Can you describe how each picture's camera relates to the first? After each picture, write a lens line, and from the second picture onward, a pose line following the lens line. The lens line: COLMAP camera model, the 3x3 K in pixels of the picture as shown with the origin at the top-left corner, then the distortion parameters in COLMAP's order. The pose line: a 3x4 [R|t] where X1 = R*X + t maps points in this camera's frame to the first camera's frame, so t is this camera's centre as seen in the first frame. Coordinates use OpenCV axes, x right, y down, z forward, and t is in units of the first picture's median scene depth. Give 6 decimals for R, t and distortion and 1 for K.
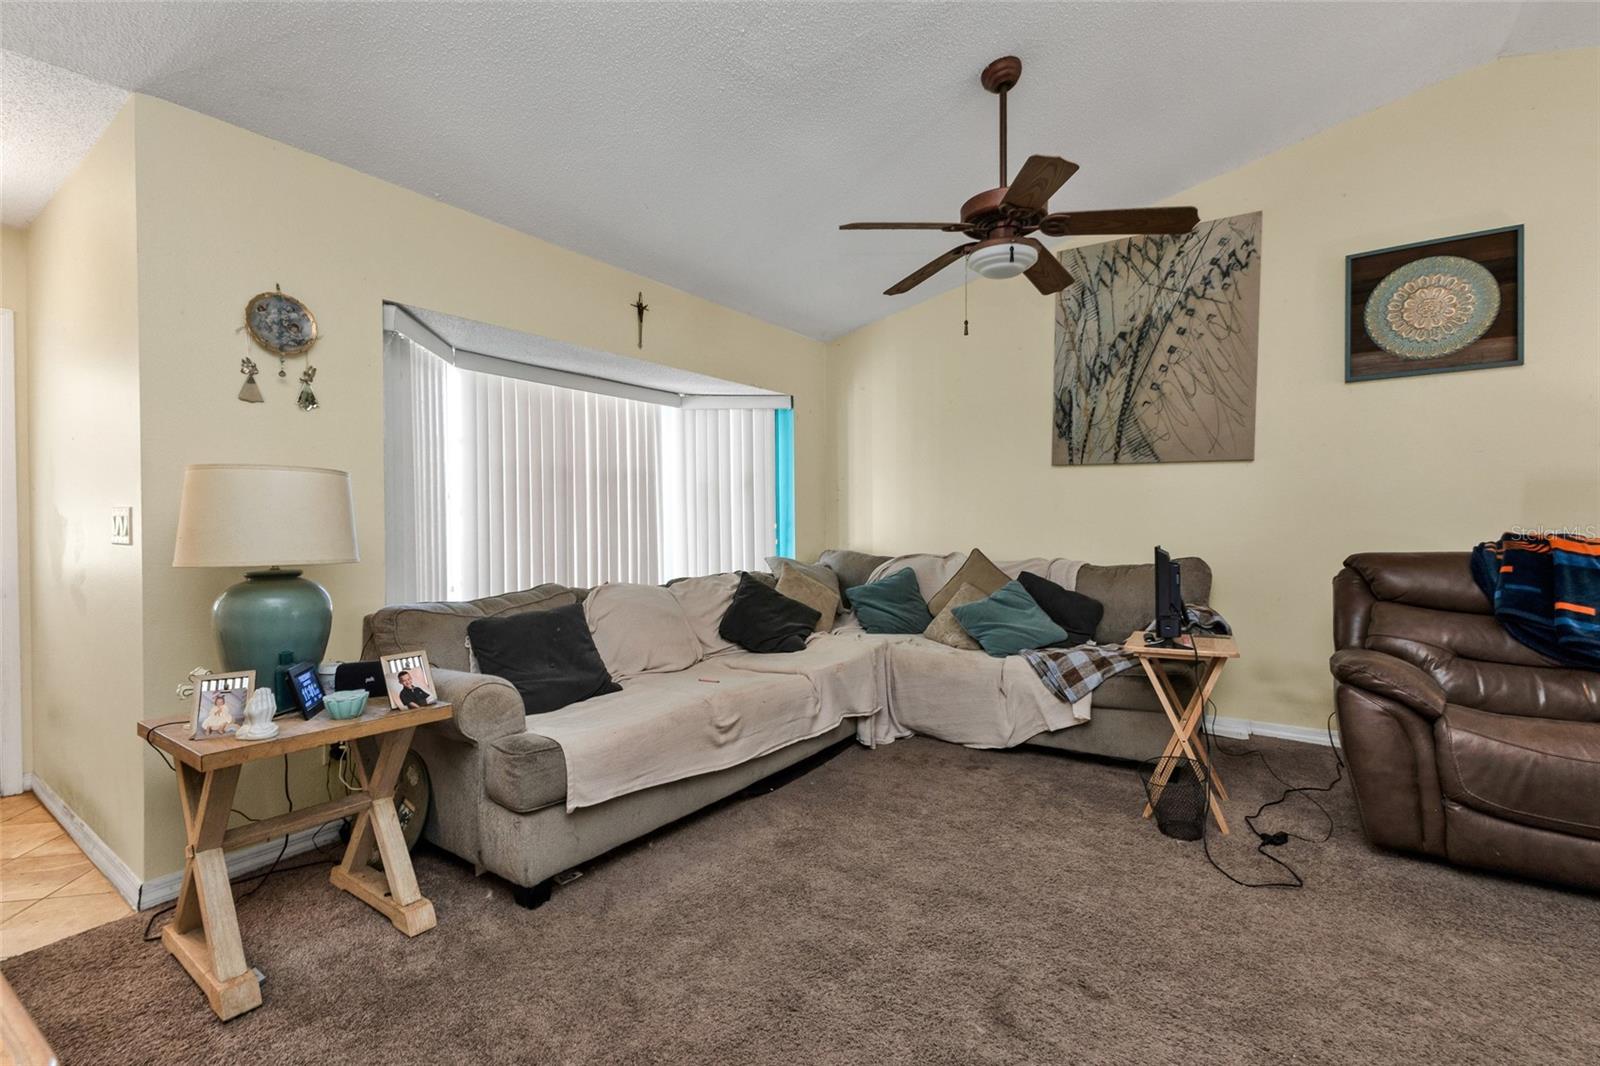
lens RADIAL K [[714.2, 0, 814.3], [0, 714.2, 526.2], [0, 0, 1]] dist [0.015175, -0.004978]
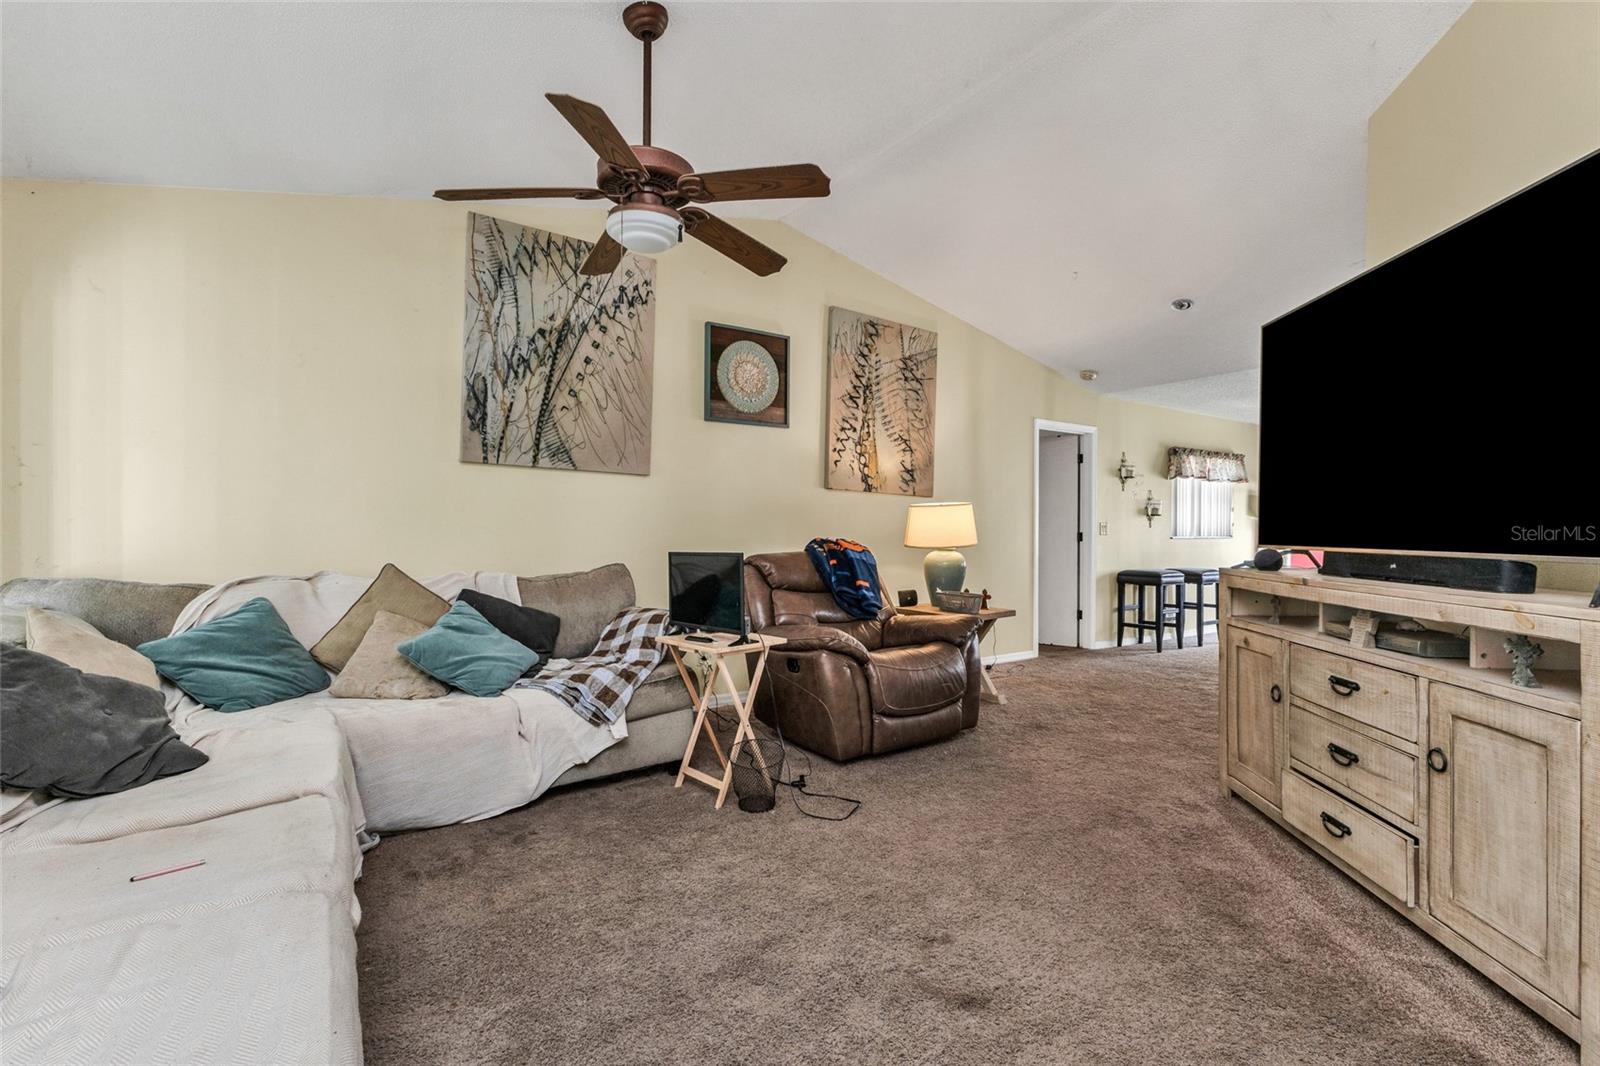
lens RADIAL K [[714.2, 0, 797.5], [0, 714.2, 531.0], [0, 0, 1]] dist [0.015175, -0.004978]
pose [[0.355262, 0.003375, 0.934761, -0.342649], [-0.000913, 0.999994, -0.003264, -0.000879], [-0.934766, 0.000306, 0.355263, 0.358256]]
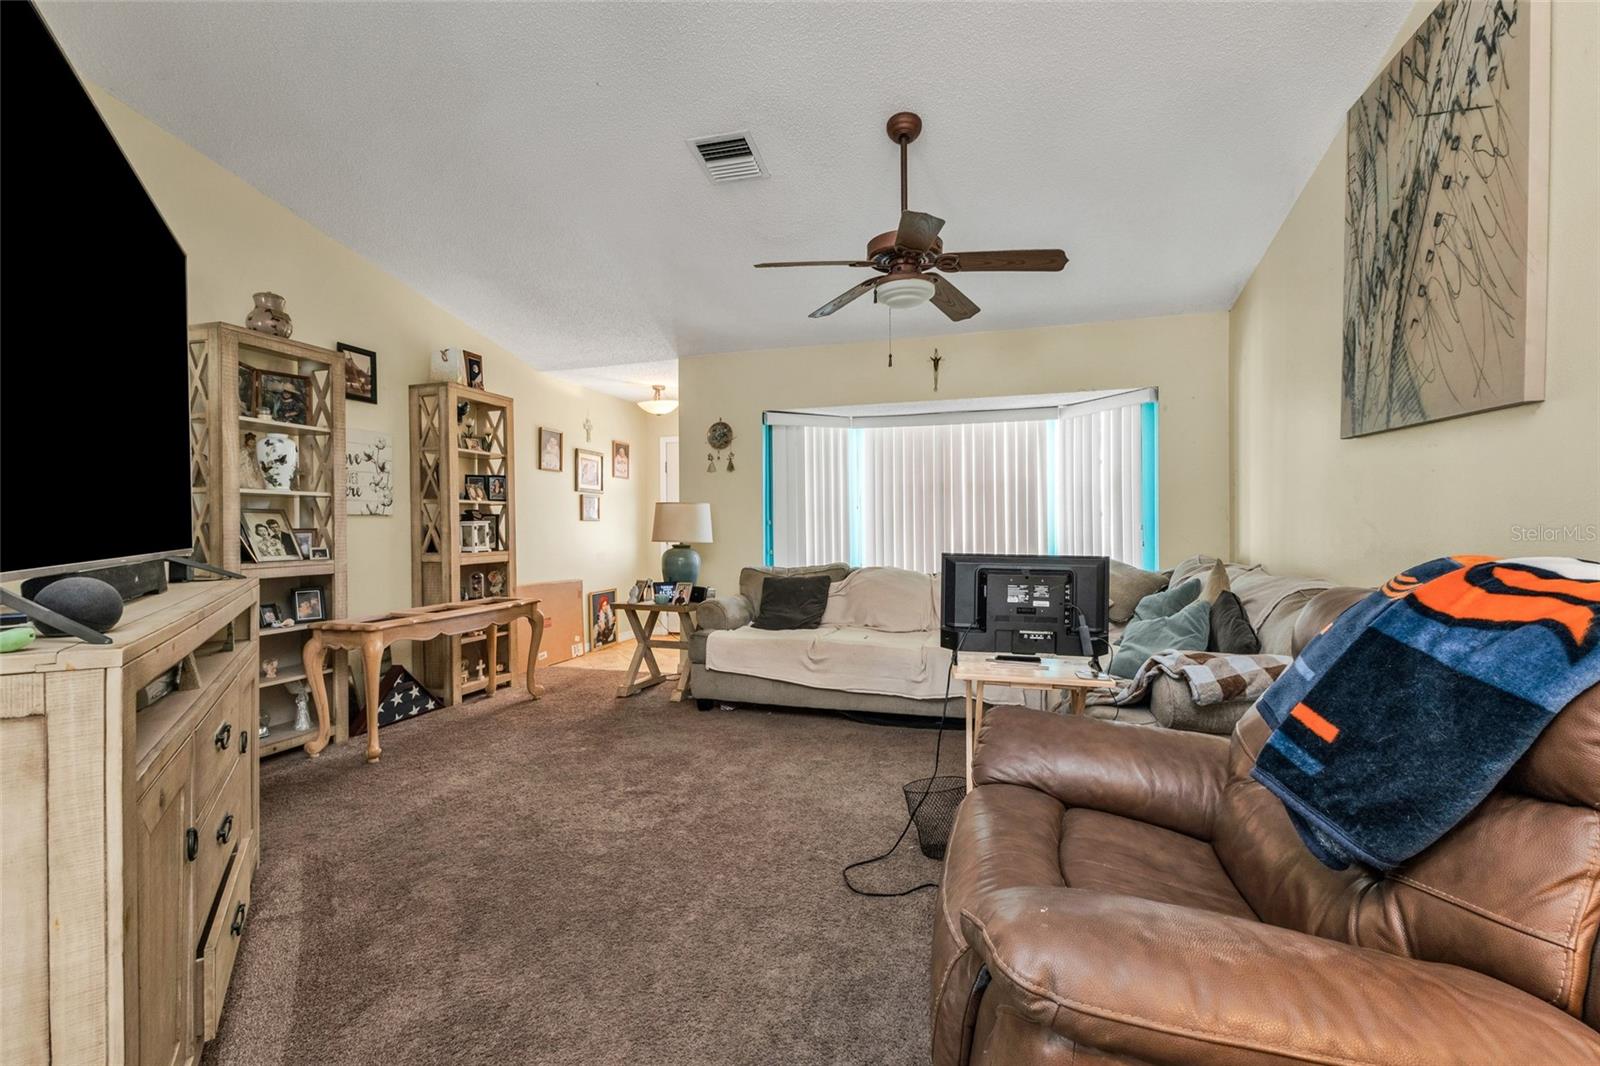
lens RADIAL K [[714.2, 0, 799.7], [0, 714.2, 535.6], [0, 0, 1]] dist [0.015175, -0.004978]
pose [[0.301681, 0.017653, -0.953246, 0.886515], [-0.003753, 0.999843, 0.017328, -0.006022], [0.953402, -0.001650, 0.301700, 0.348339]]
